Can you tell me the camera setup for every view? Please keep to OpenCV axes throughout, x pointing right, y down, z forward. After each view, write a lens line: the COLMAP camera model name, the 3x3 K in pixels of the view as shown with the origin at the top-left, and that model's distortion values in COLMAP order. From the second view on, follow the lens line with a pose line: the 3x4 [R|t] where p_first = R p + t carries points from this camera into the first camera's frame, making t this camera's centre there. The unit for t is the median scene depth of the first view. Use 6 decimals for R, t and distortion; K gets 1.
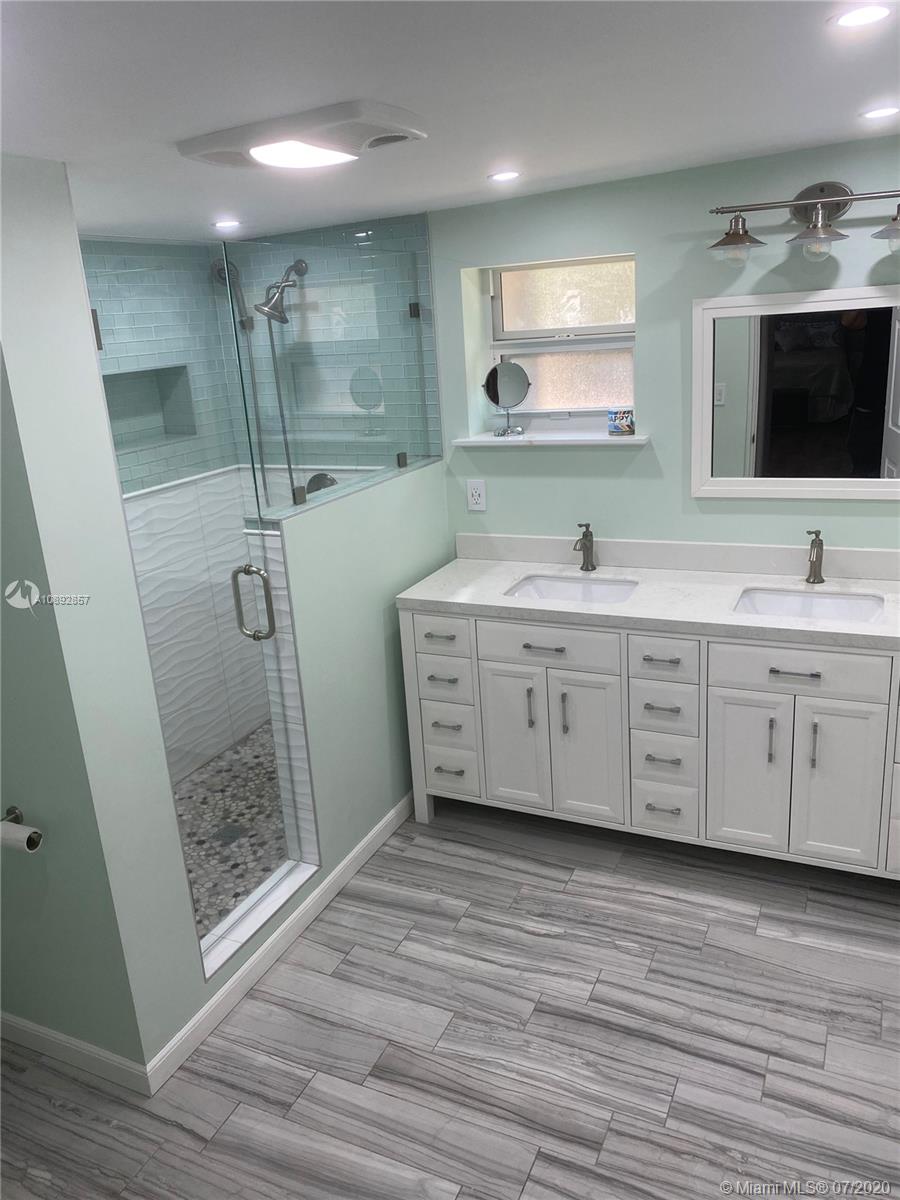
lens RADIAL K [[917.9, 0, 450.0], [0, 917.9, 600.0], [0, 0, 1]] dist [0.141578, -0.244261]
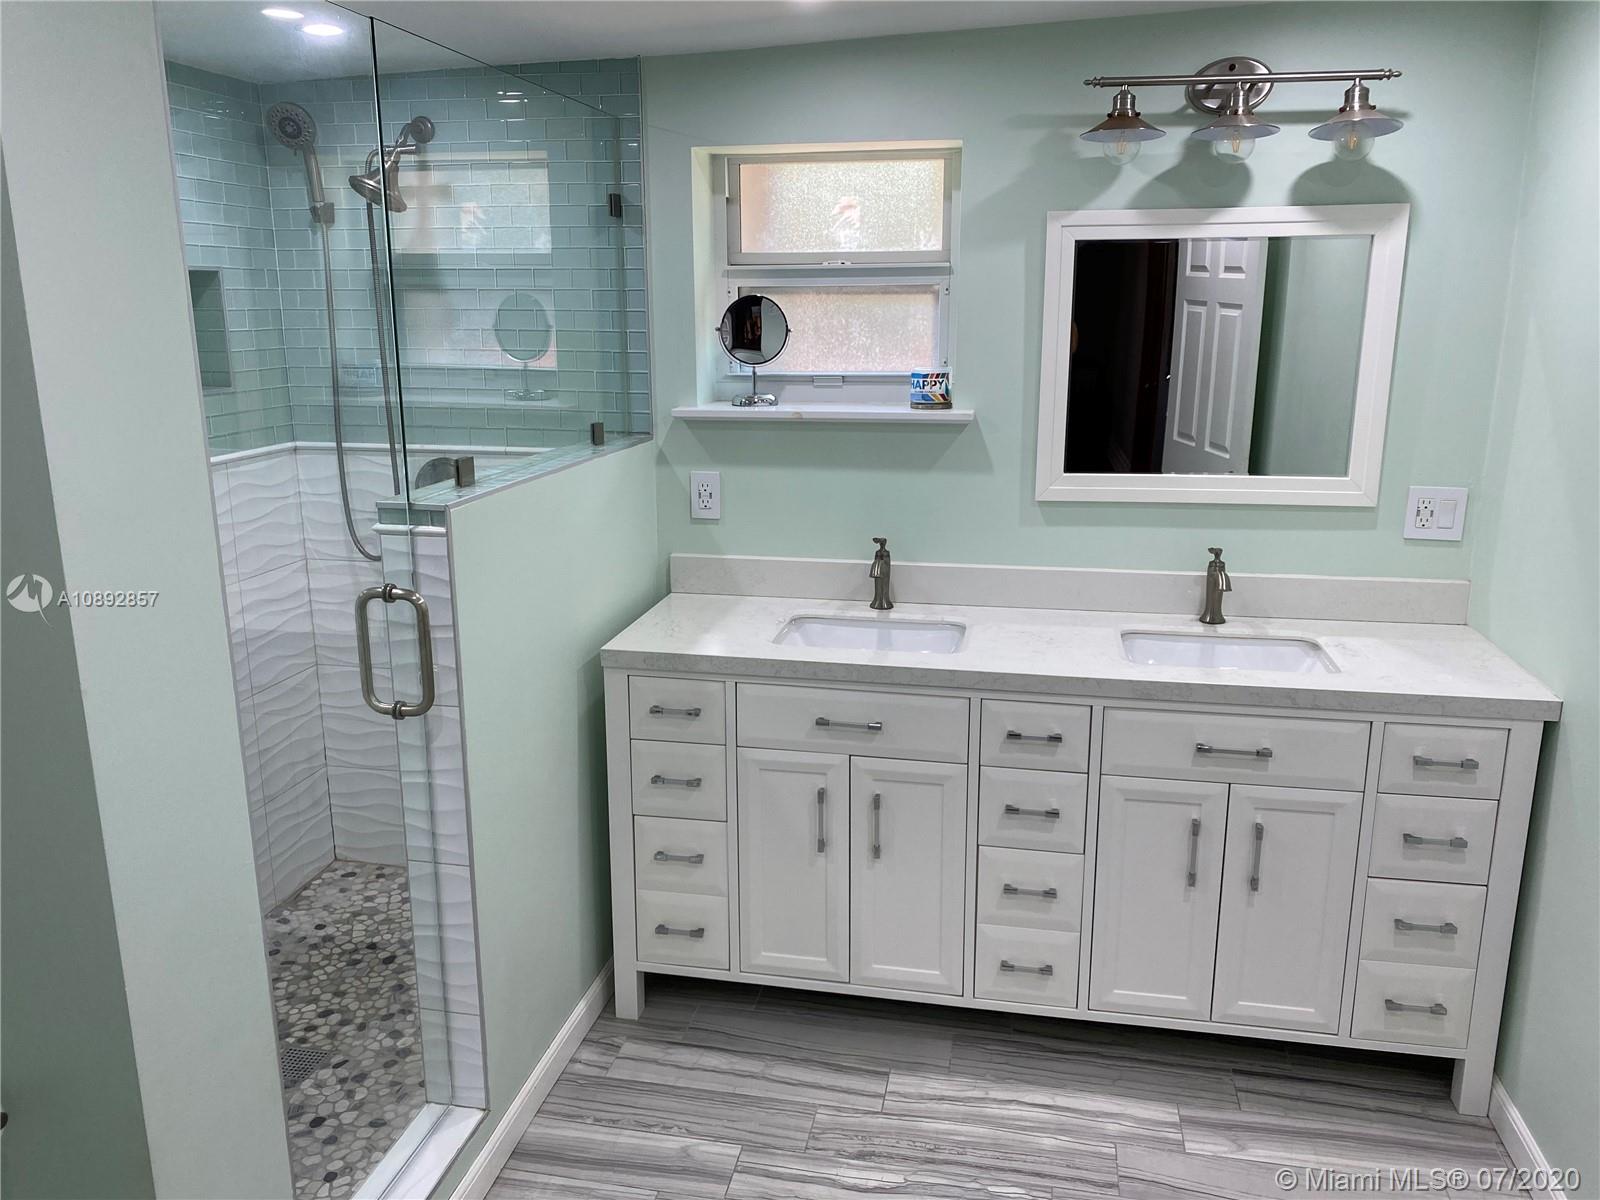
lens RADIAL K [[1240.1, 0, 809.3], [0, 1240.1, 604.5], [0, 0, 1]] dist [0.080582, -0.101054]
pose [[0.970053, 0.002090, 0.242884, -0.130341], [0.013549, 0.997940, -0.062703, 0.021900], [-0.242515, 0.064116, 0.968027, 0.162777]]
